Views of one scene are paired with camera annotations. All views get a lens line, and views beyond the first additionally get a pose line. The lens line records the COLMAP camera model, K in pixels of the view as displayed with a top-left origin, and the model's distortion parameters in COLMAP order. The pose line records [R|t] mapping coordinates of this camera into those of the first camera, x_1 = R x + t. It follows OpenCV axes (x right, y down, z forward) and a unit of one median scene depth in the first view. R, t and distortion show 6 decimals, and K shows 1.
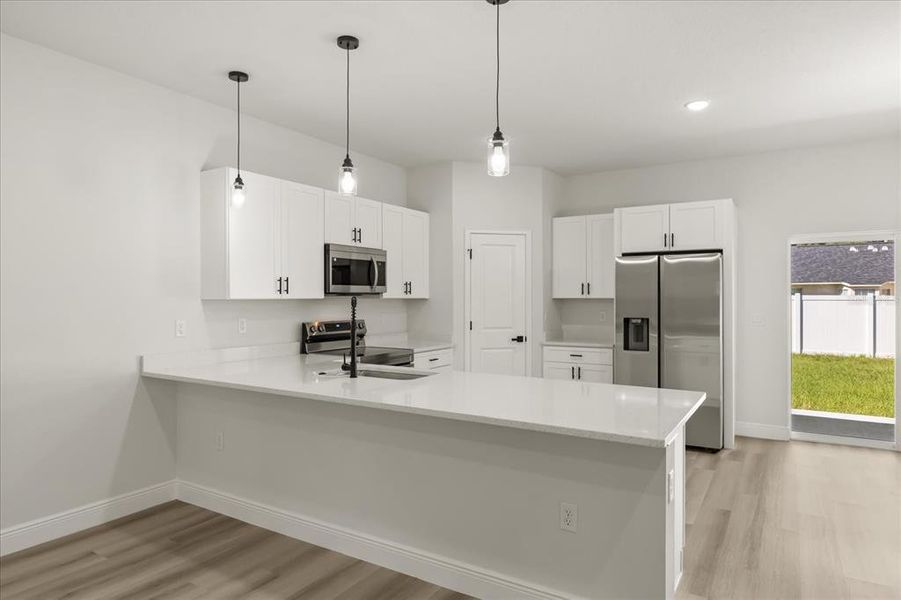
lens RADIAL K [[561.7, 0, 438.3], [0, 561.7, 301.7], [0, 0, 1]] dist [-0.002774, -0.000494]
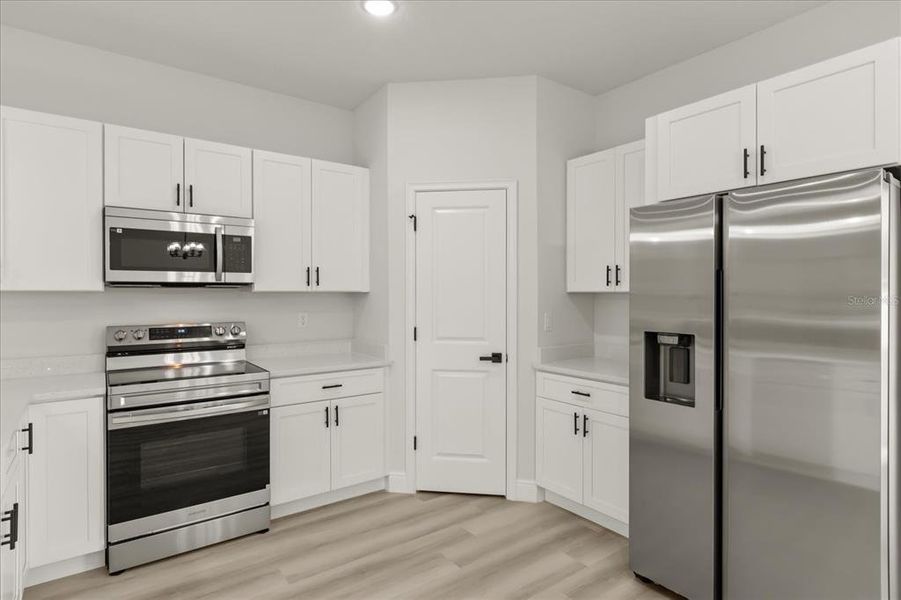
lens RADIAL K [[482.5, 0, 446.7], [0, 482.5, 296.0], [0, 0, 1]] dist [0.006516, 0.000792]
pose [[0.931083, 0.006928, -0.364743, 0.296721], [-0.005352, 0.999971, 0.005332, -0.004263], [0.364769, -0.003012, 0.931093, 0.498286]]
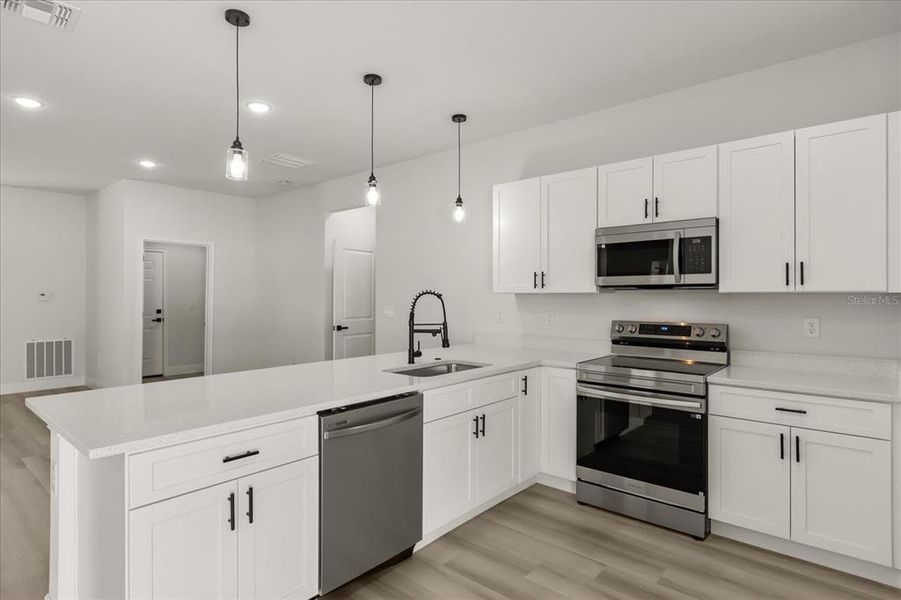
lens RADIAL K [[482.5, 0, 446.7], [0, 482.5, 296.0], [0, 0, 1]] dist [0.006516, 0.000792]
pose [[-0.143775, 0.009132, -0.989568, 0.449573], [-0.001052, 0.999955, 0.009381, -0.006160], [0.989610, 0.002389, -0.143759, 0.702148]]
